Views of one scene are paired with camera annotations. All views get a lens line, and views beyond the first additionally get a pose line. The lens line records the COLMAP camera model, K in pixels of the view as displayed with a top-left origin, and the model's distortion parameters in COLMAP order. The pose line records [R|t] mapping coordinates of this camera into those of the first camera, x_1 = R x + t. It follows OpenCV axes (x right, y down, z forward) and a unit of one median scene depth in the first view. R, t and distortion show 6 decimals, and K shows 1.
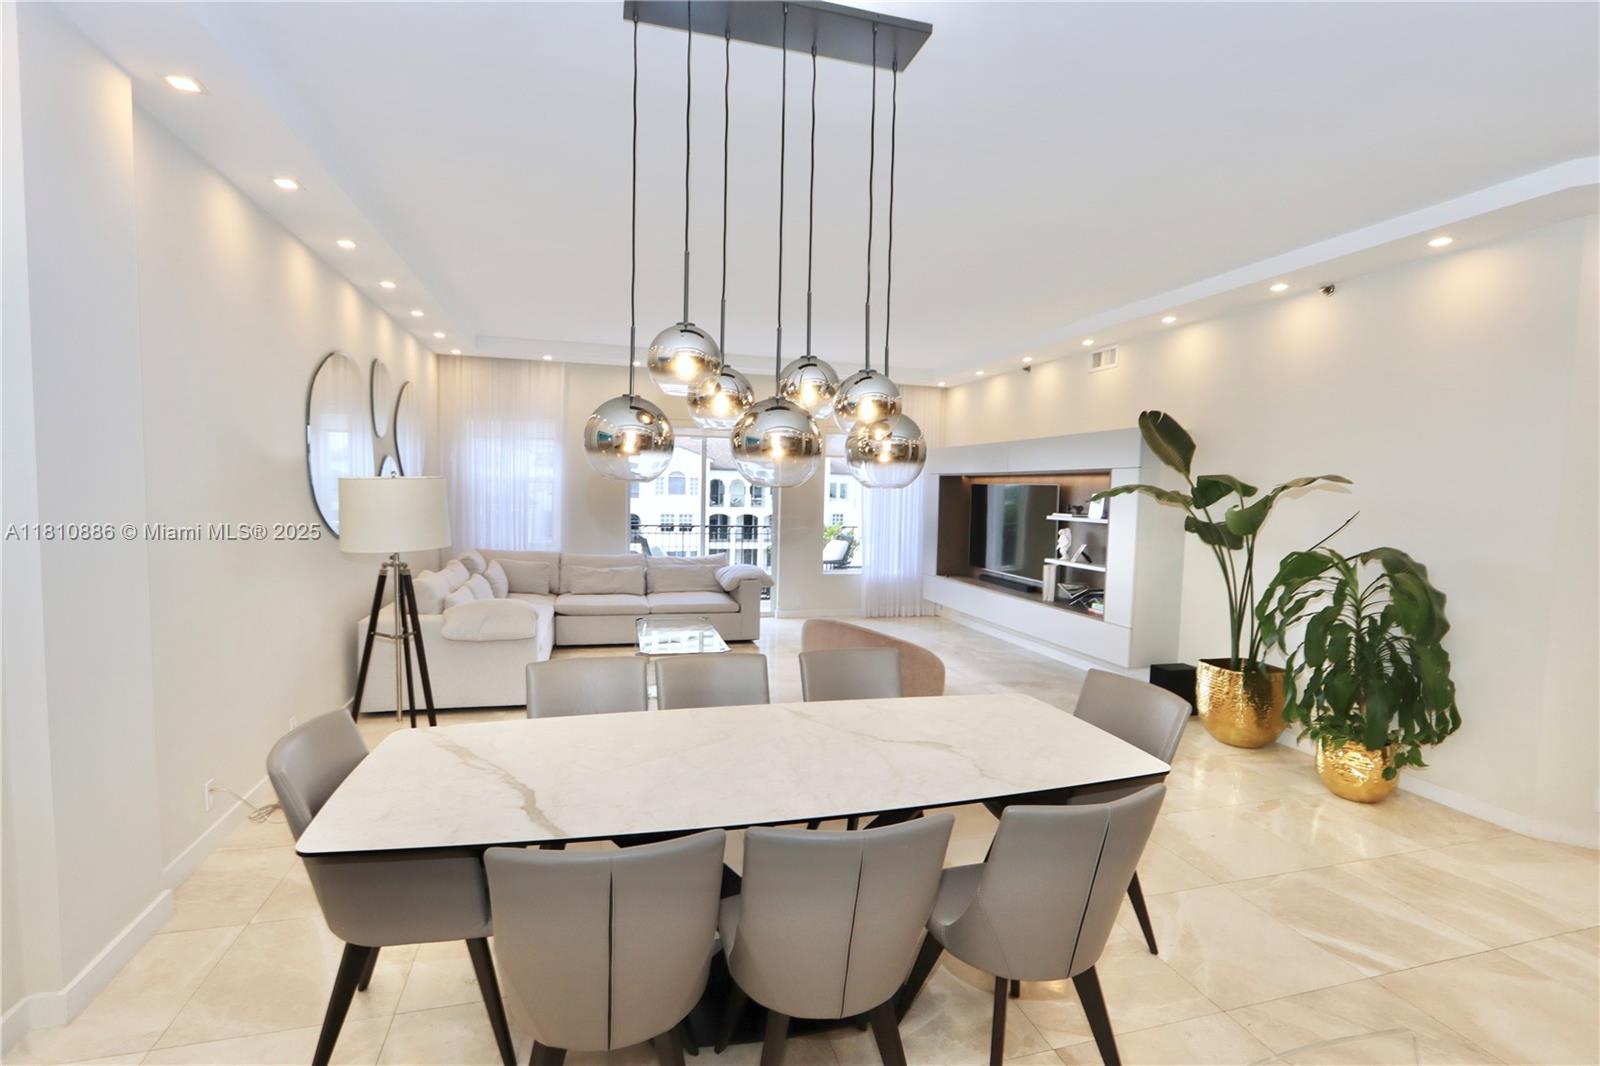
lens RADIAL K [[739.8, 0, 804.0], [0, 739.8, 540.2], [0, 0, 1]] dist [-0.016287, 0.002136]
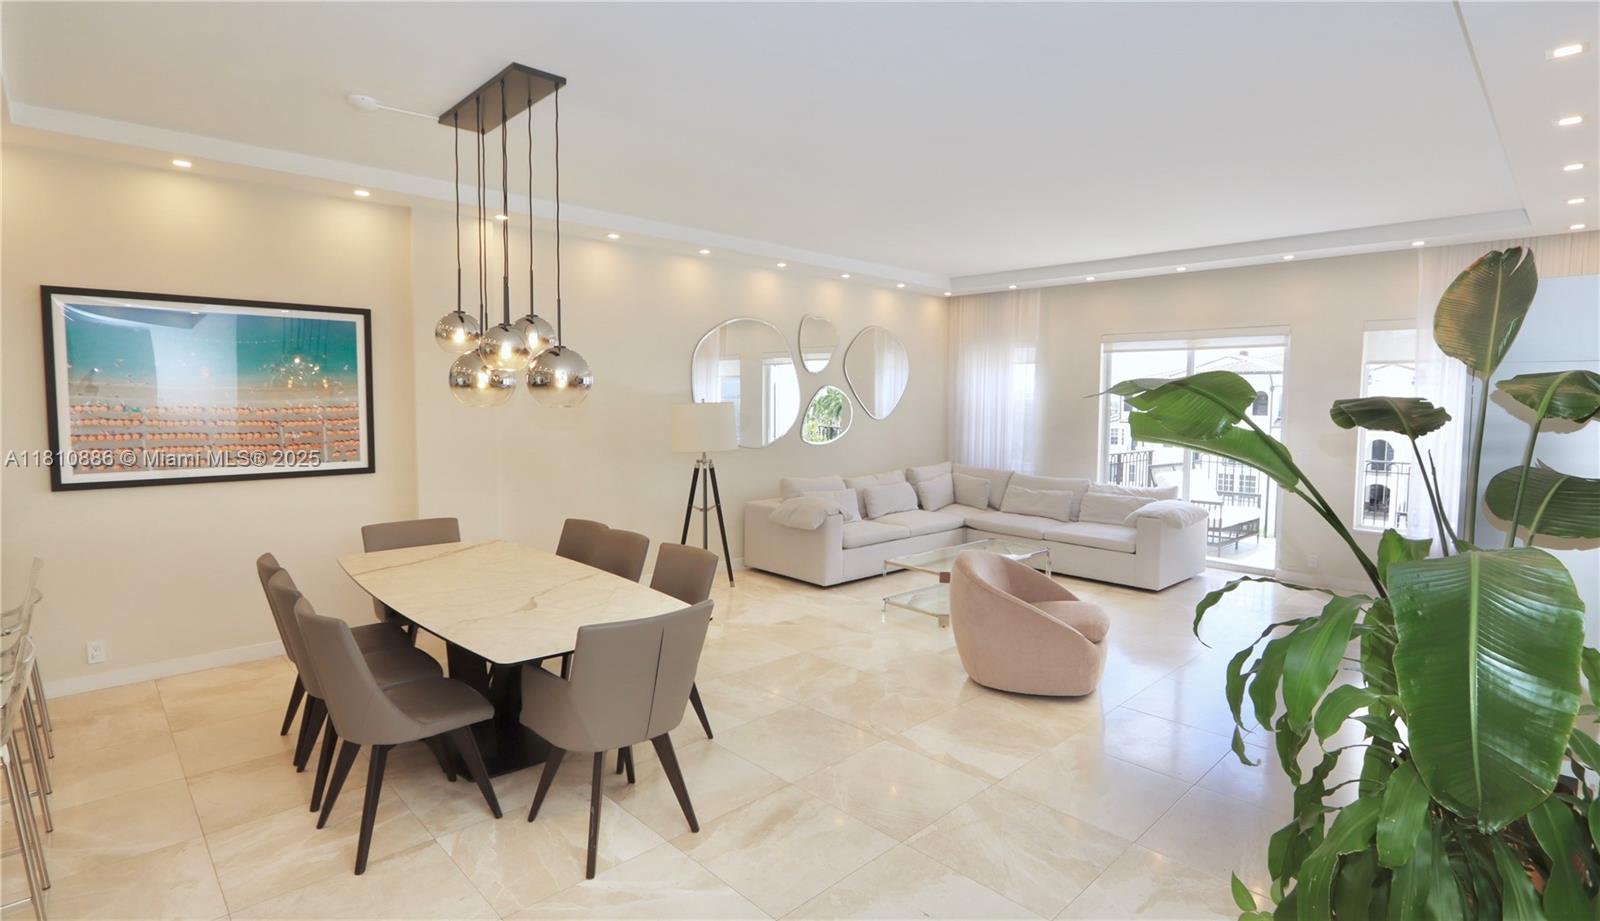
lens RADIAL K [[764.7, 0, 832.7], [0, 764.7, 447.2], [0, 0, 1]] dist [-0.013128, 0.000517]
pose [[0.481389, 0.037898, -0.875687, 0.795299], [-0.059334, 0.998182, 0.010582, -0.024437], [0.874496, 0.046864, 0.482763, 0.415199]]
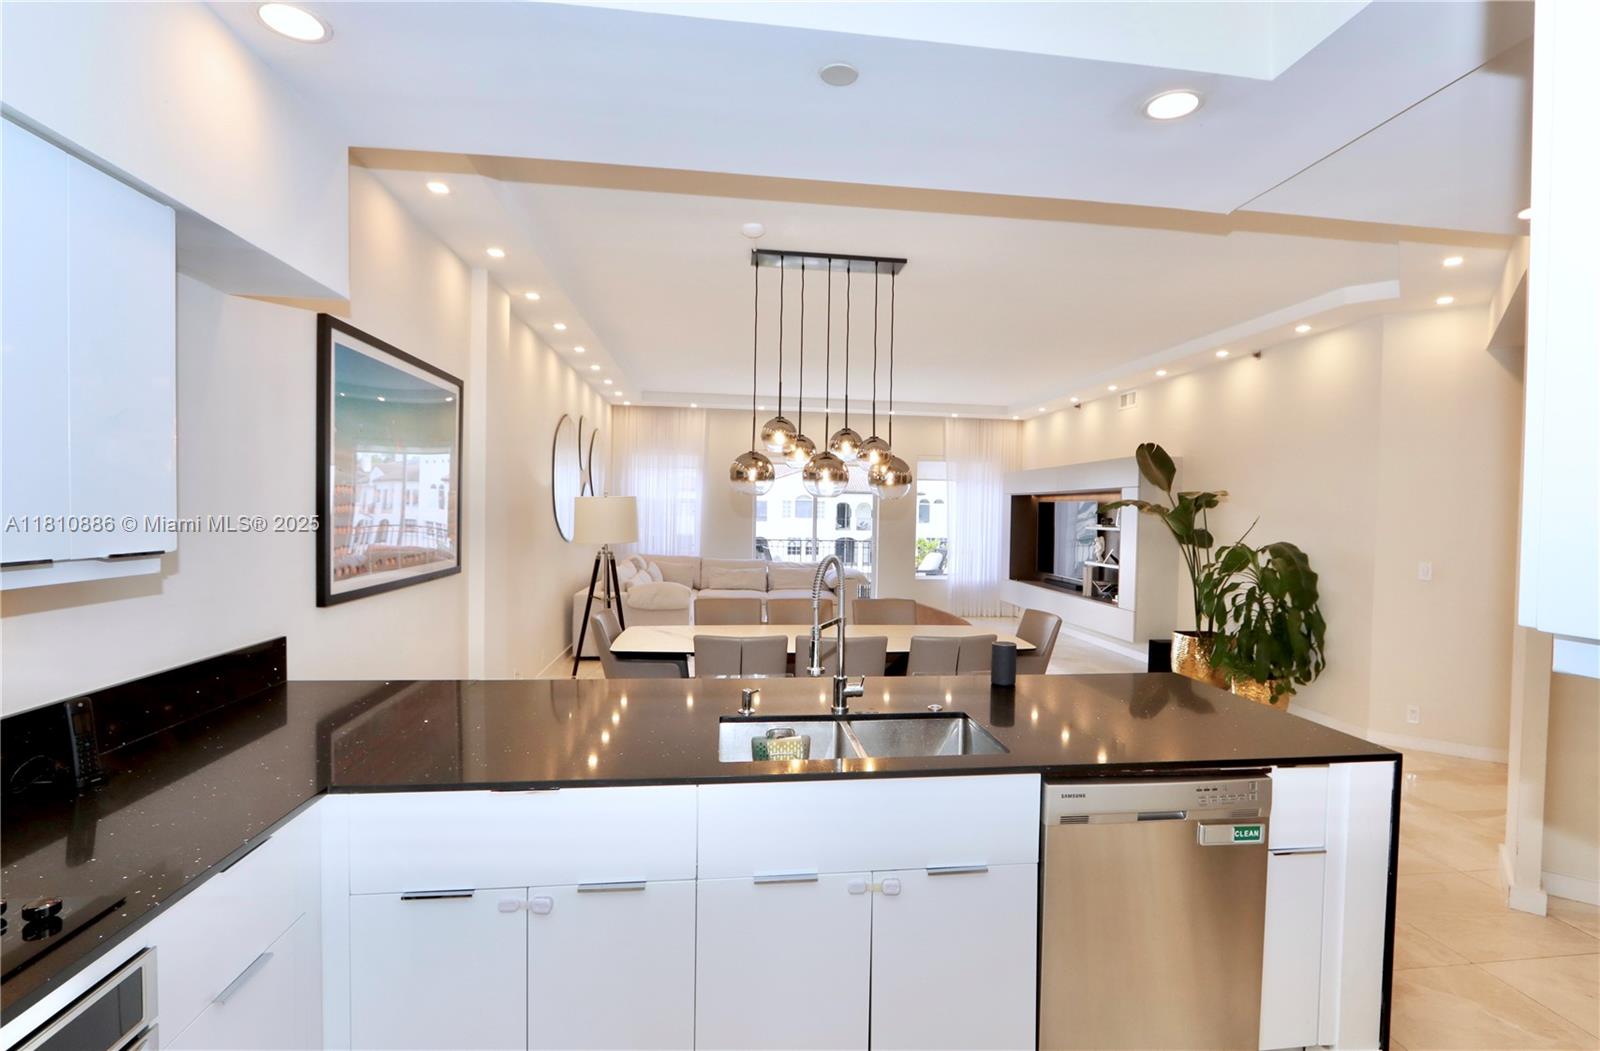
lens RADIAL K [[777.4, 0, 829.0], [0, 777.4, 532.3], [0, 0, 1]] dist [-0.018528, 0.001736]
pose [[0.990188, -0.000154, -0.139740, 0.120357], [-0.006046, 0.999016, -0.043944, 0.050965], [0.139609, 0.044358, 0.989213, -0.477103]]
